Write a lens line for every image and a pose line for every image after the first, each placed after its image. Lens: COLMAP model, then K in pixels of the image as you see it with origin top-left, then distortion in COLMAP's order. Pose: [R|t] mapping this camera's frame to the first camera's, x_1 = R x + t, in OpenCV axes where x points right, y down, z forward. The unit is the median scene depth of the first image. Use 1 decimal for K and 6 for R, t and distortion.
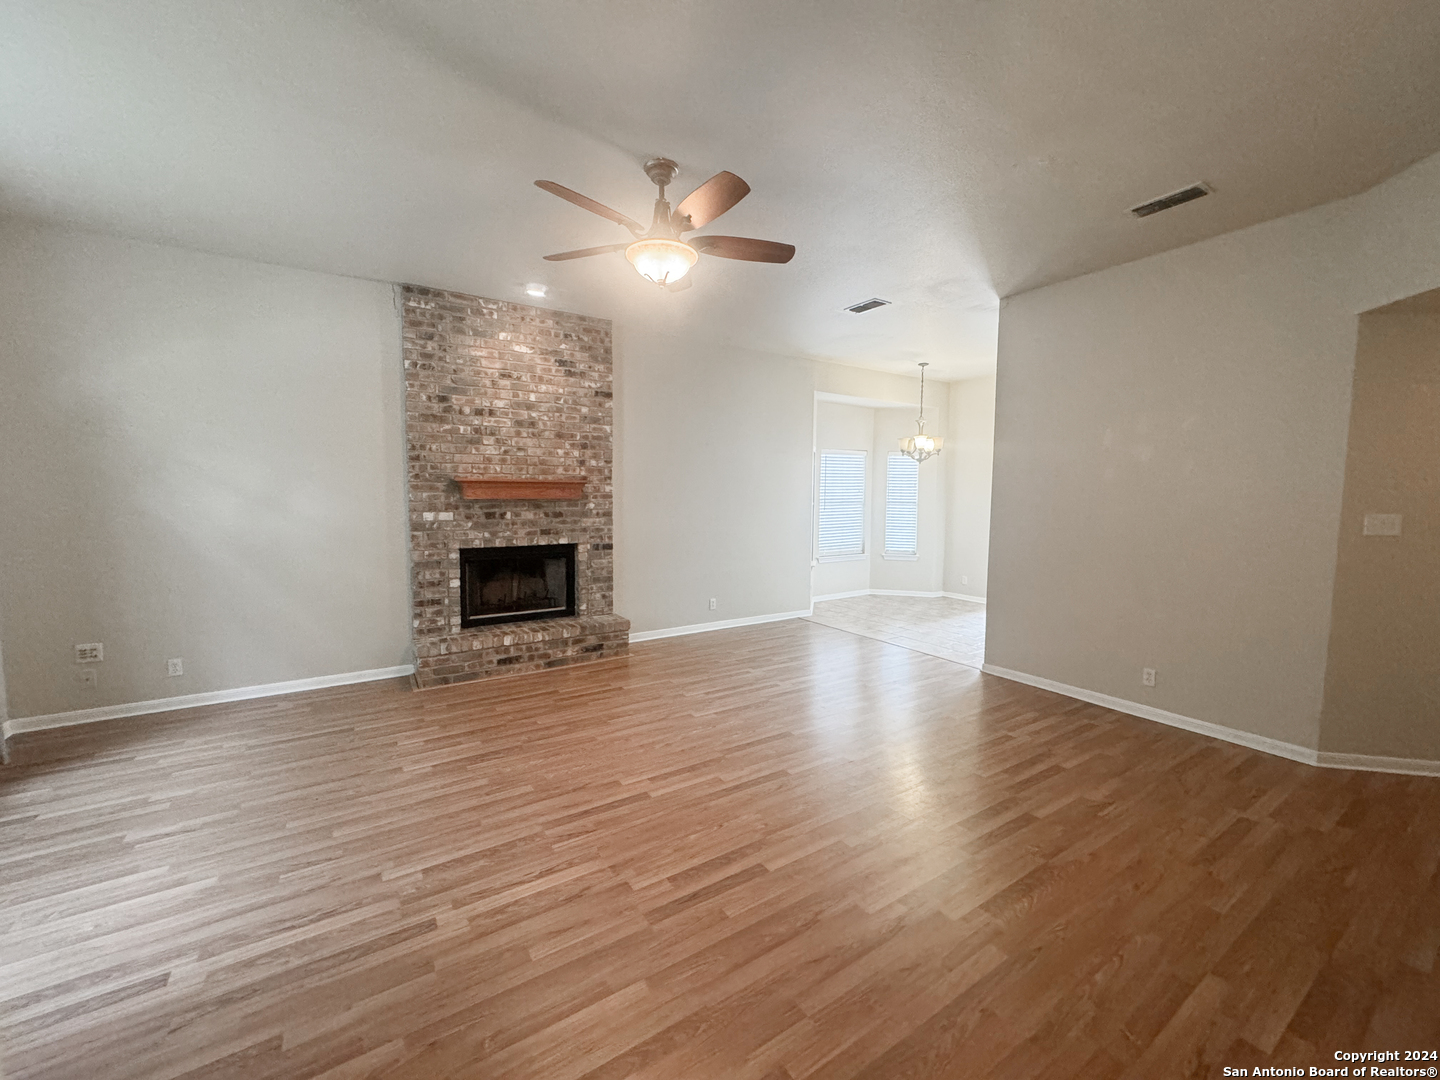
lens RADIAL K [[574.4, 0, 718.9], [0, 574.4, 539.2], [0, 0, 1]] dist [-0.003301, 0.000685]
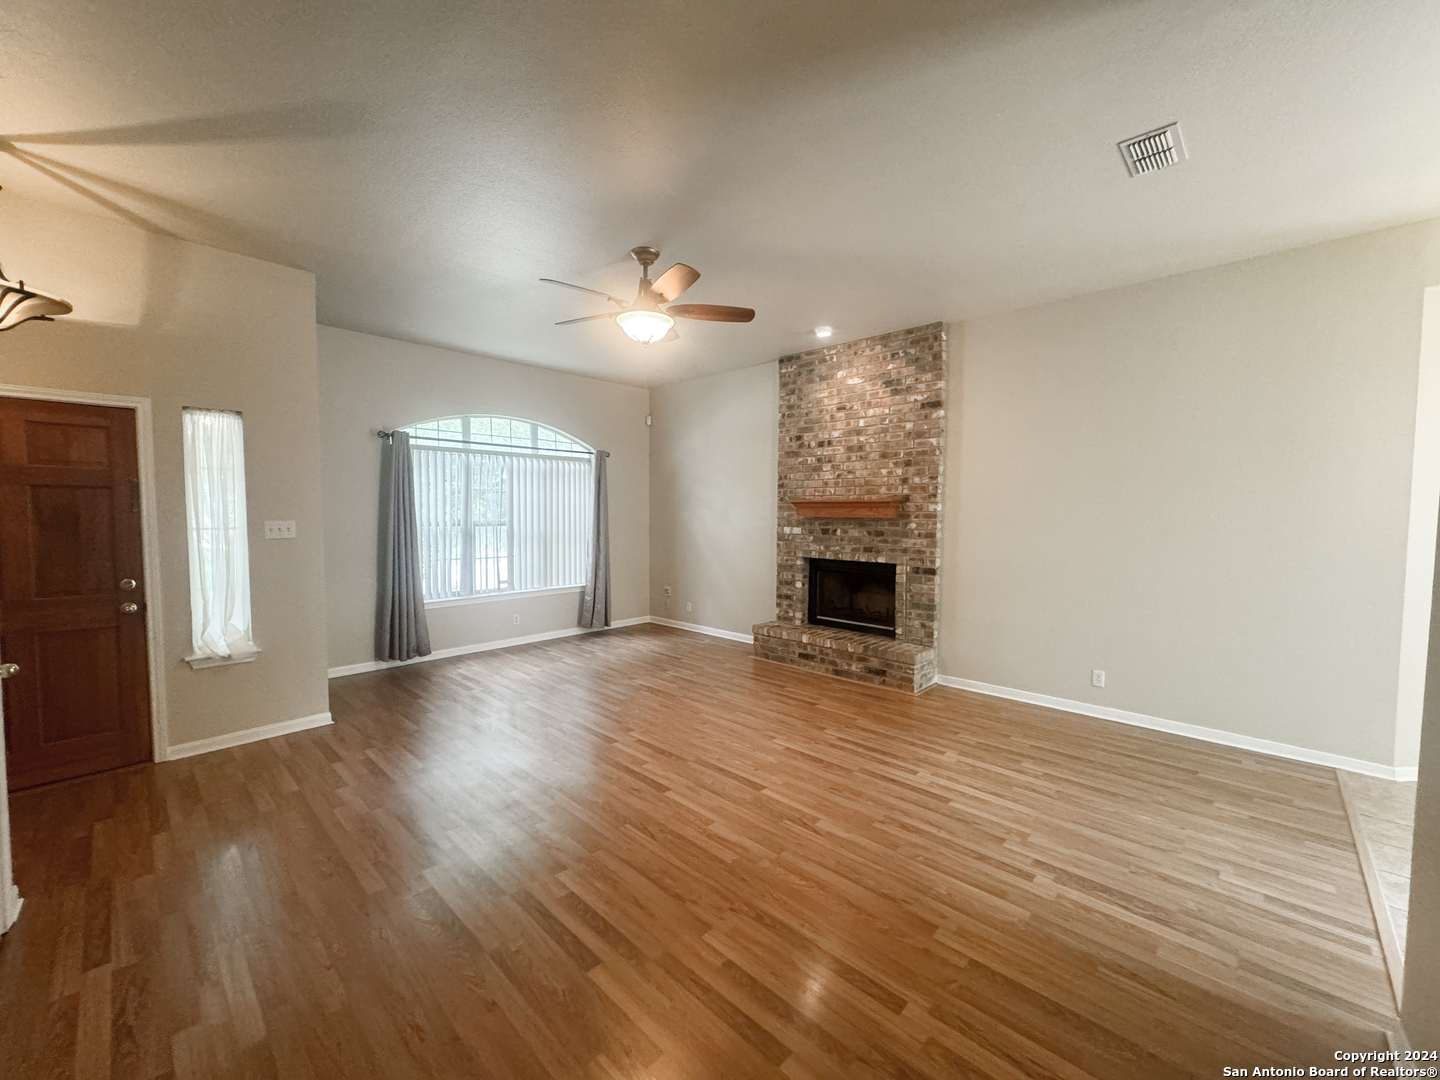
lens RADIAL K [[574.4, 0, 718.9], [0, 574.4, 539.2], [0, 0, 1]] dist [-0.003301, 0.000685]
pose [[0.230506, 0.043463, -0.972100, 0.685170], [-0.082381, 0.996287, 0.025010, -0.037115], [0.969577, 0.074318, 0.233230, 0.523334]]
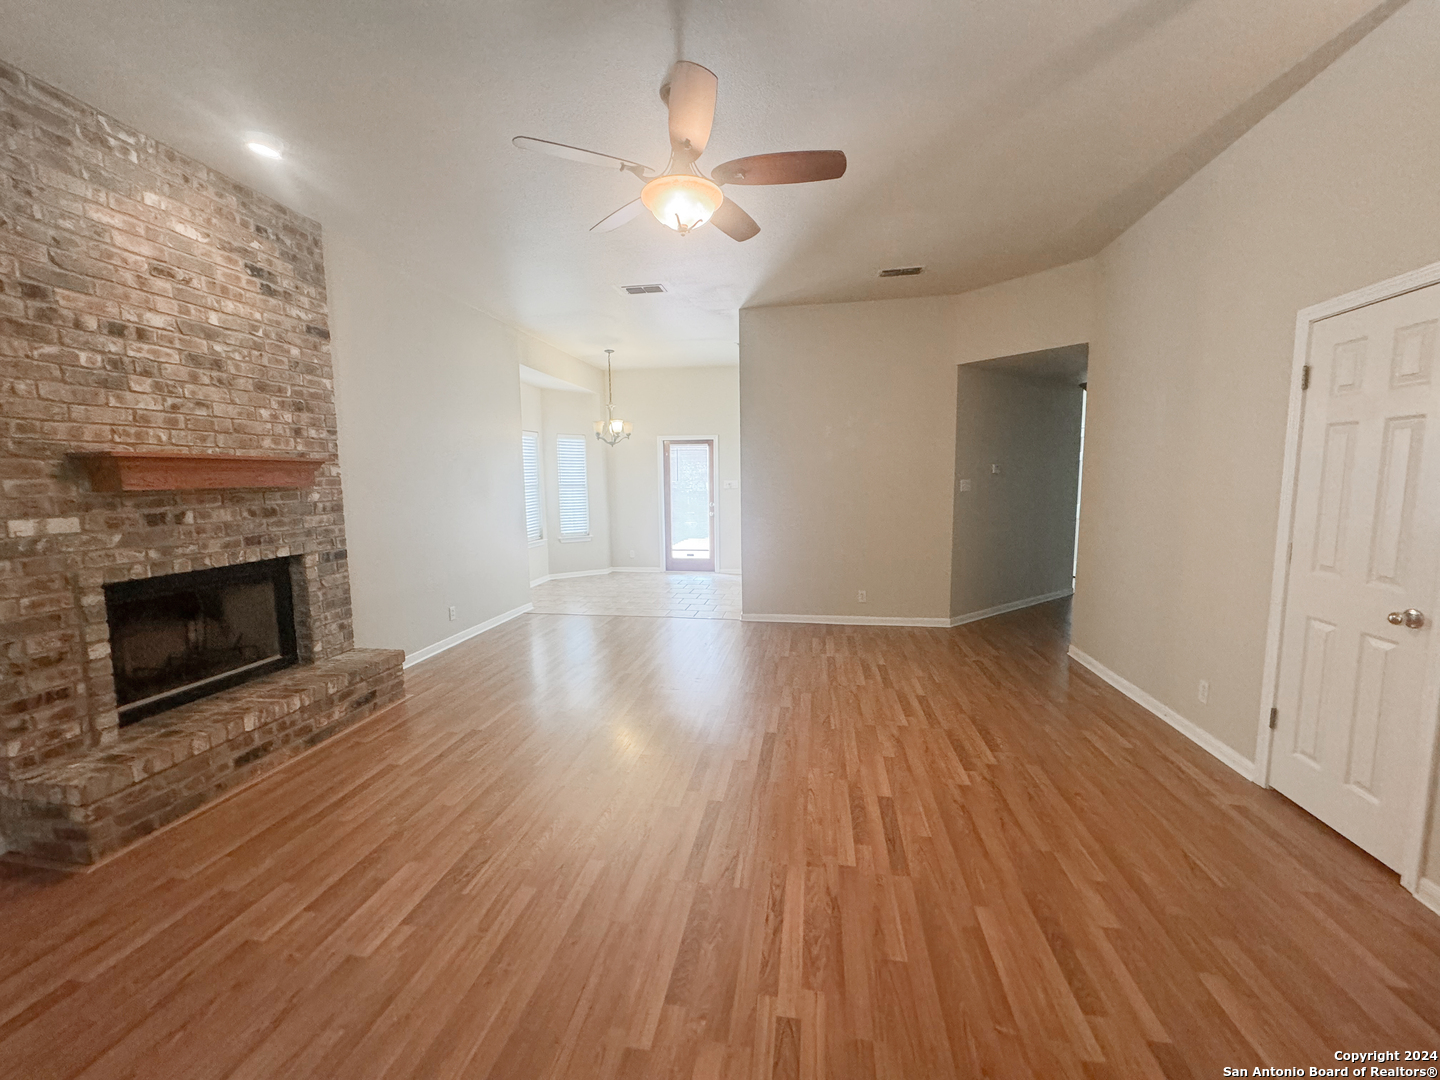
lens RADIAL K [[573.2, 0, 717.6], [0, 573.2, 538.6], [0, 0, 1]] dist [-0.001334, 0.000079]
pose [[0.679630, -0.093099, 0.727623, -0.436143], [0.076642, 0.995497, 0.055786, -0.011689], [-0.729540, 0.017853, 0.683705, 0.216619]]
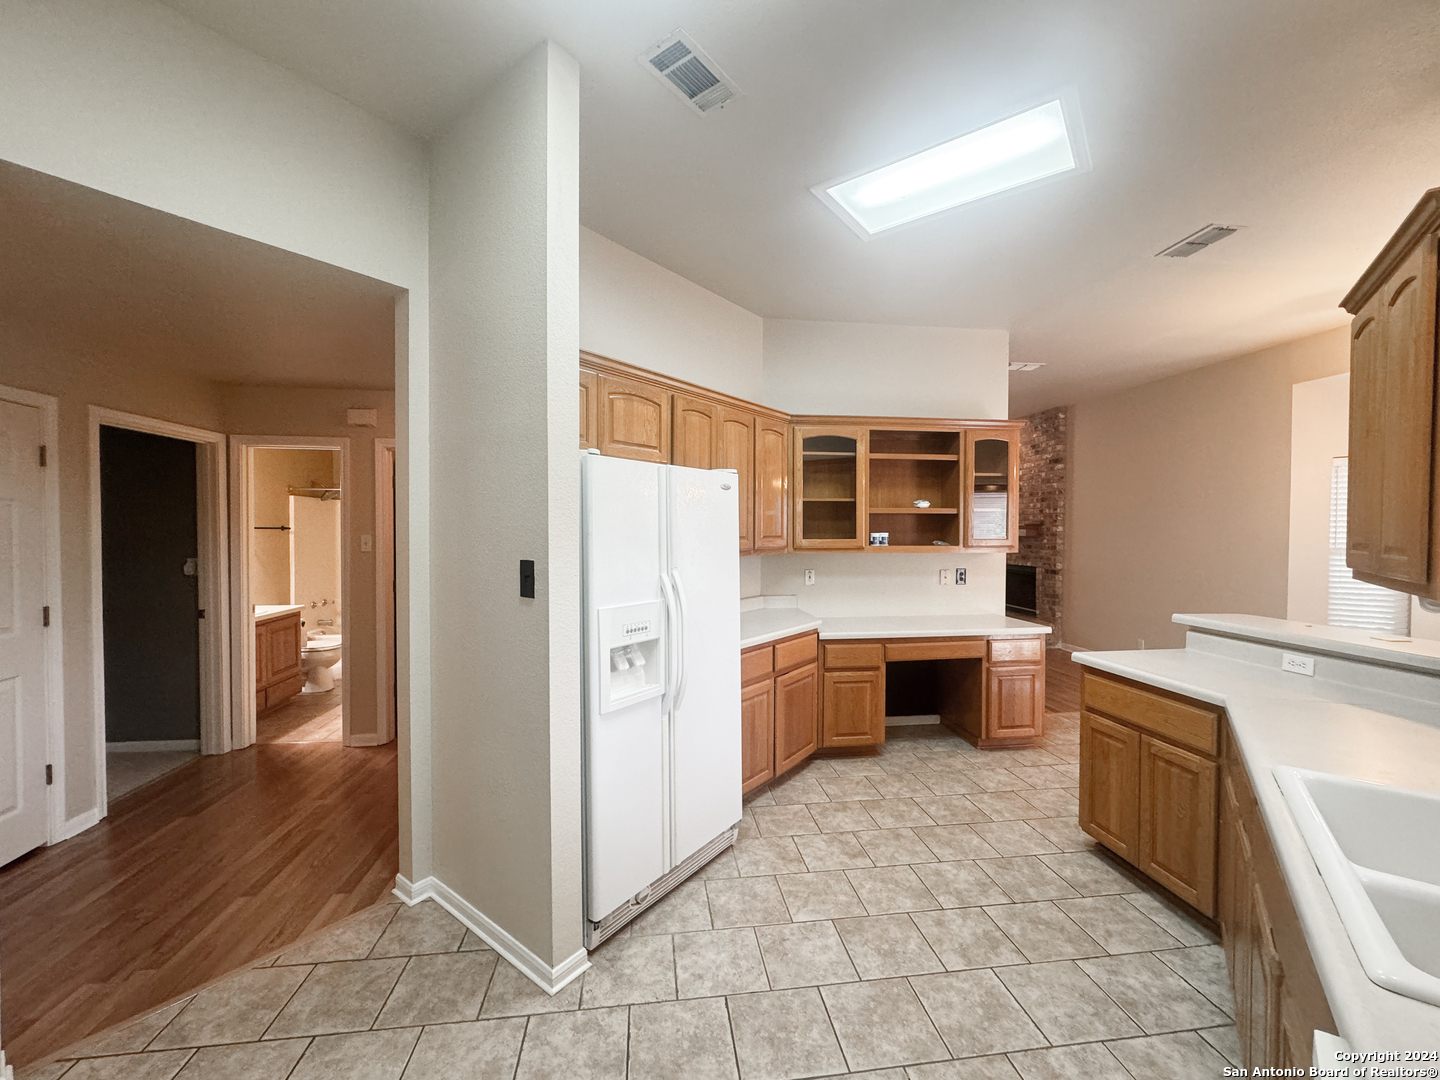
lens RADIAL K [[574.4, 0, 718.9], [0, 574.4, 539.2], [0, 0, 1]] dist [-0.003301, 0.000685]
pose [[-0.438611, 0.006480, -0.898654, 1.535157], [-0.079772, 0.995746, 0.046115, -0.071160], [0.895130, 0.091914, -0.436228, 0.990749]]
